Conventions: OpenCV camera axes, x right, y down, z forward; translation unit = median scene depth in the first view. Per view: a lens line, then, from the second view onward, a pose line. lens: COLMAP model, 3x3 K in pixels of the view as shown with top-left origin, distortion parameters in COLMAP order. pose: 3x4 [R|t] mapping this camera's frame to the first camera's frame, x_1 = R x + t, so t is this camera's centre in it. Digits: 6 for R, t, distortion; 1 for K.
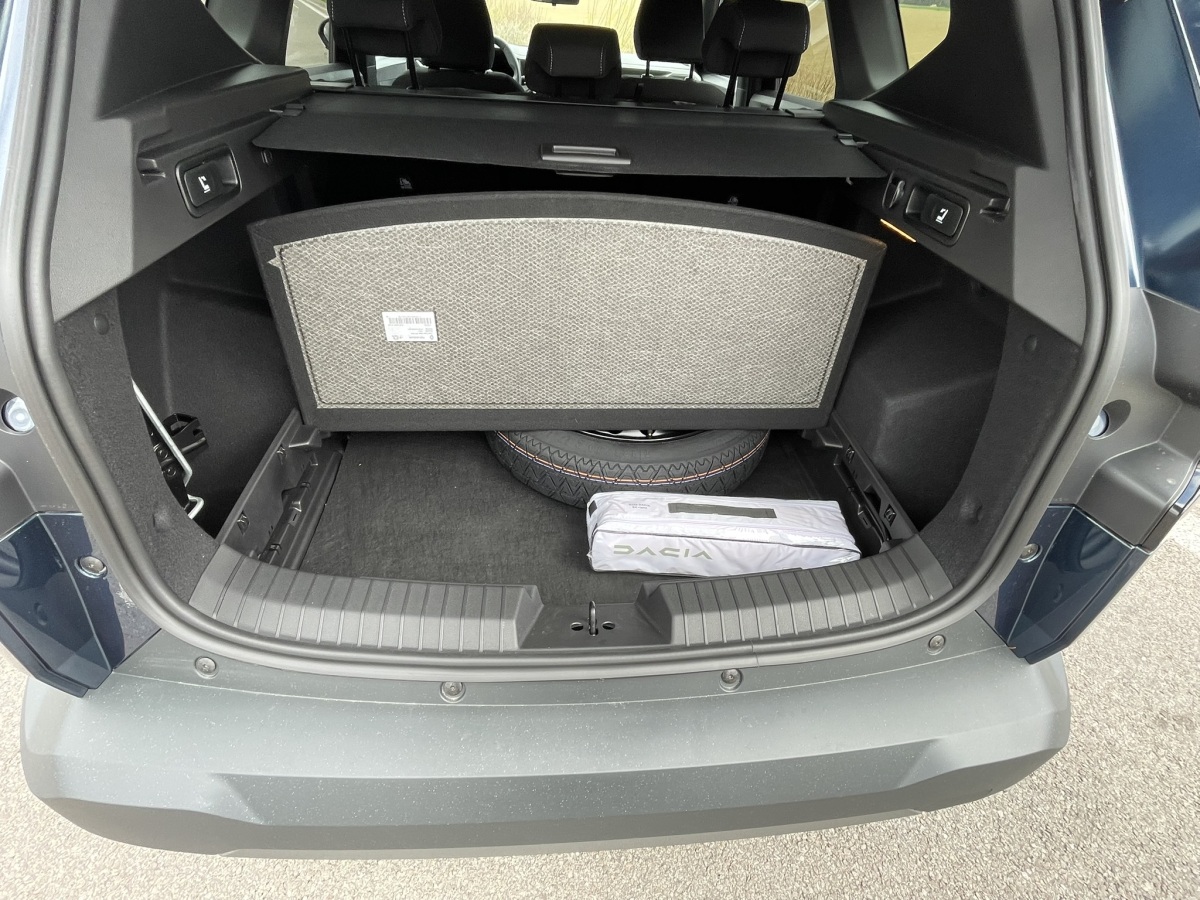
lens RADIAL K [[582.6, 0, 599.0], [0, 582.6, 450.5], [0, 0, 1]] dist [-0.002775, -0.000235]
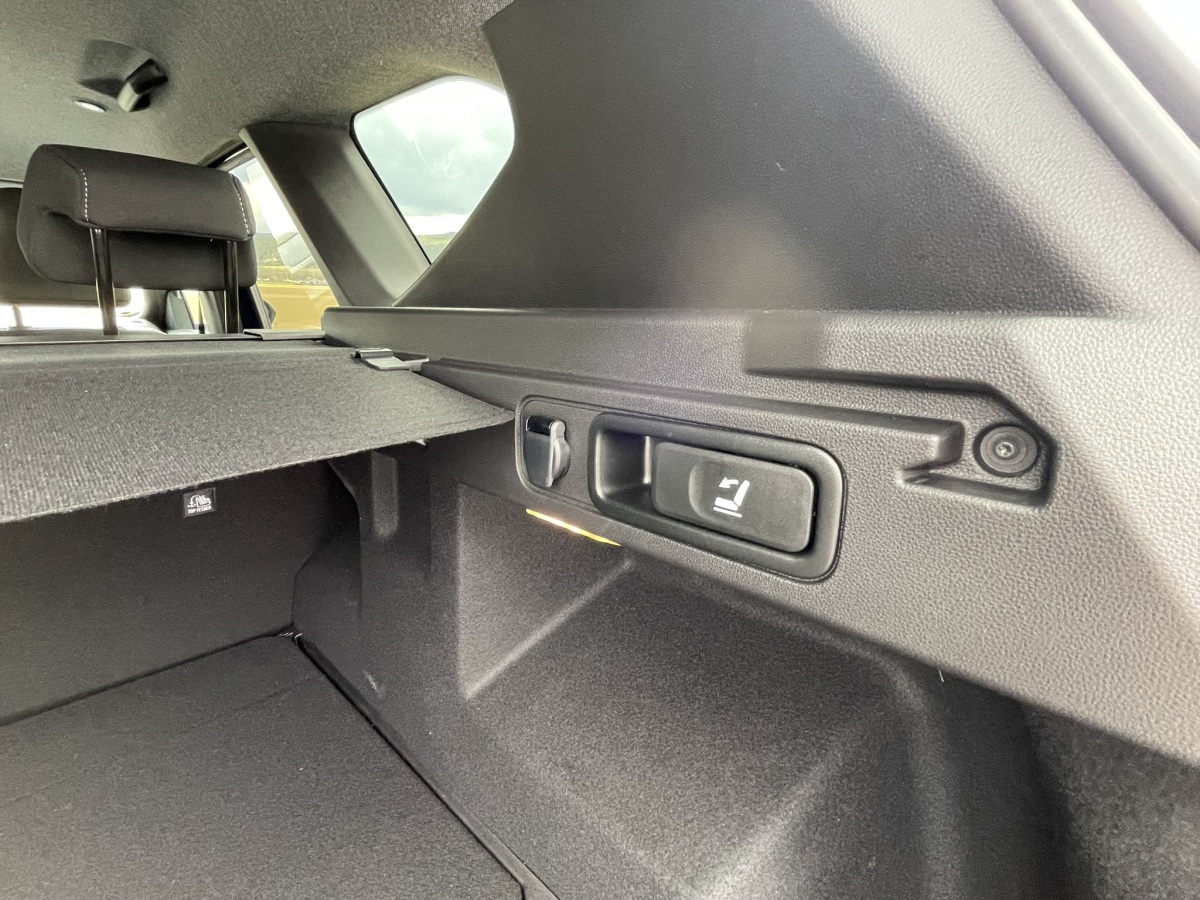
lens RADIAL K [[599.2, 0, 600.7], [0, 599.2, 451.2], [0, 0, 1]] dist [0.001446, 0.000102]
pose [[0.757840, -0.194221, 0.622862, 0.314665], [0.415334, 0.879855, -0.230982, -0.369526], [-0.503167, 0.433743, 0.747456, 0.750590]]
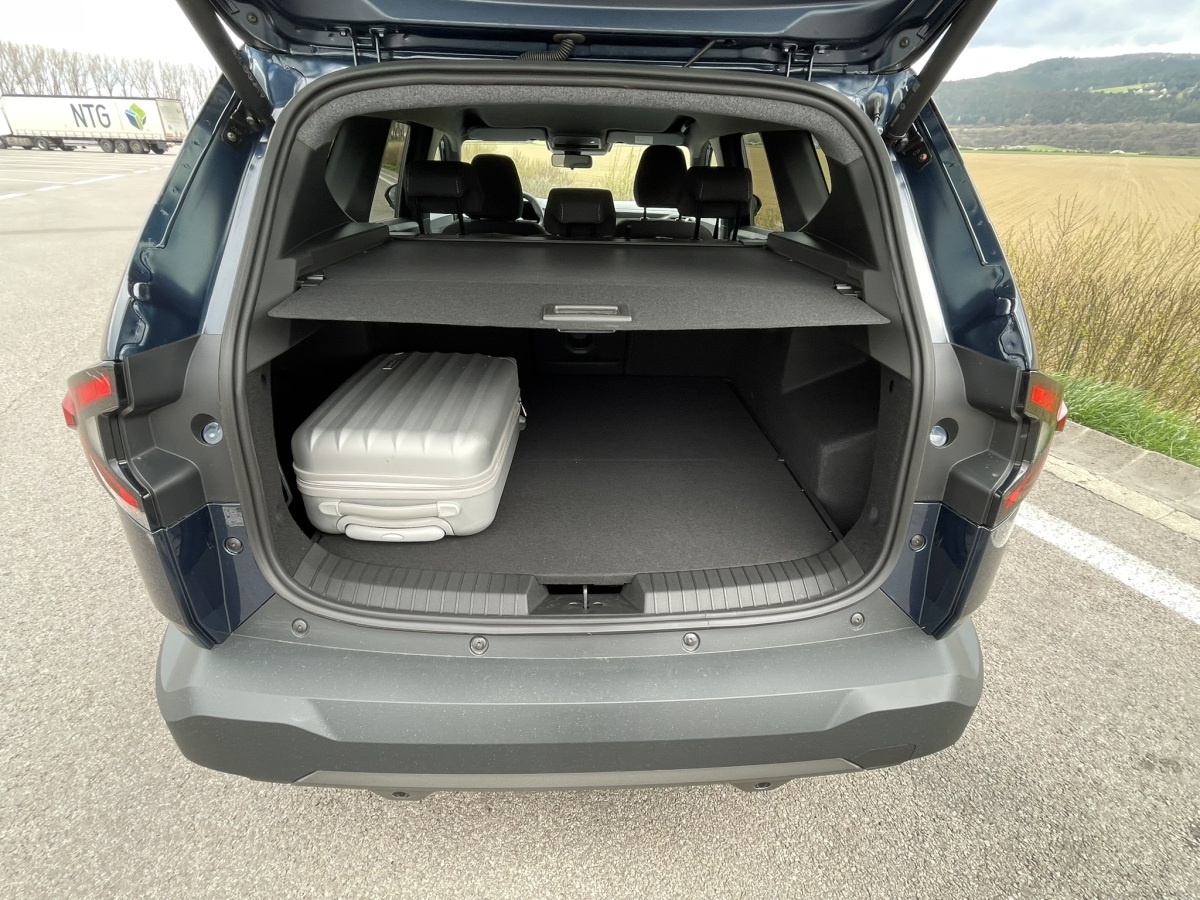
lens RADIAL K [[582.8, 0, 601.0], [0, 582.8, 451.0], [0, 0, 1]] dist [-0.002007, -0.000519]
pose [[0.998966, -0.017663, -0.041883, 0.081614], [0.009427, 0.981887, -0.189231, 0.202346], [0.044467, 0.188641, 0.981039, -0.338402]]
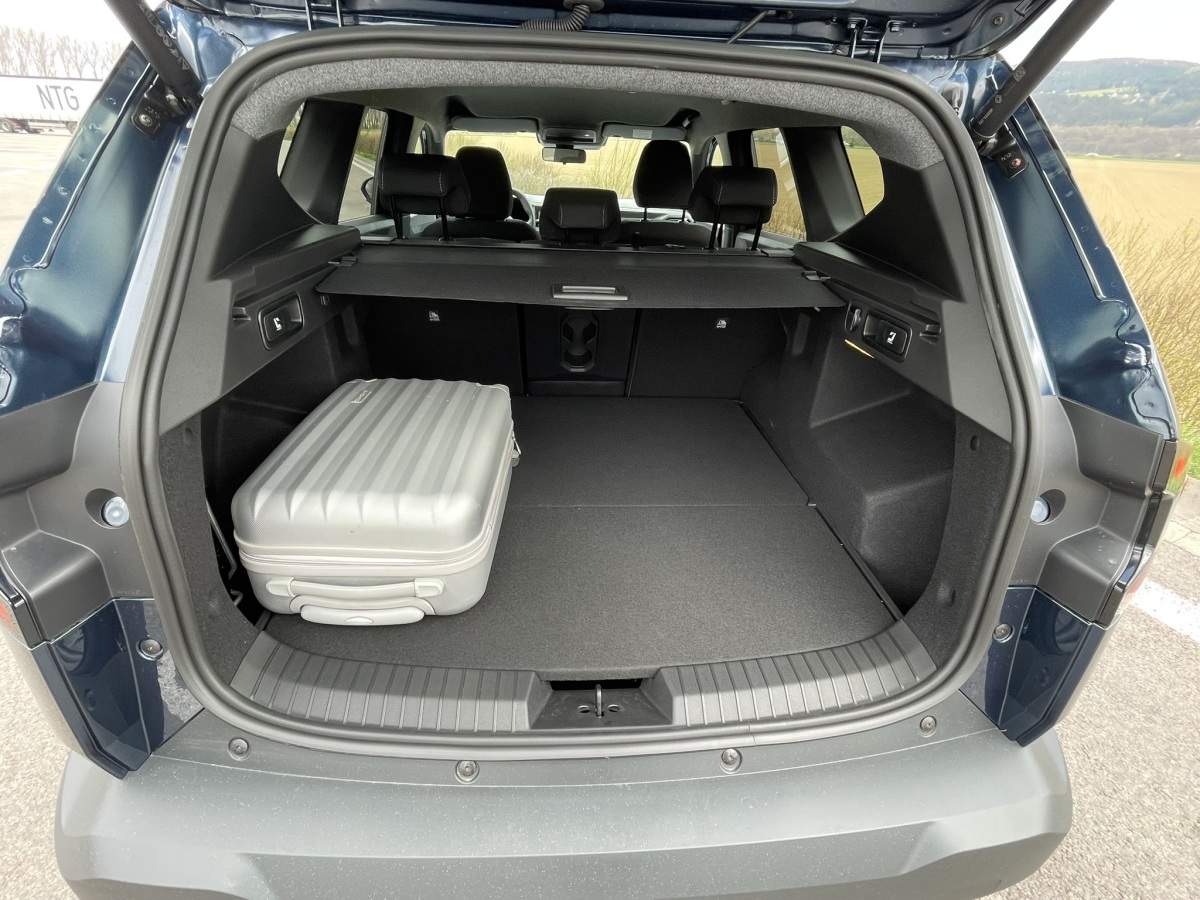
lens RADIAL K [[582.8, 0, 601.0], [0, 582.8, 451.0], [0, 0, 1]] dist [-0.002007, -0.000519]
pose [[0.999820, -0.013268, -0.013598, 0.012736], [0.010604, 0.983604, -0.180032, 0.028564], [0.015764, 0.179856, 0.983567, -0.127512]]
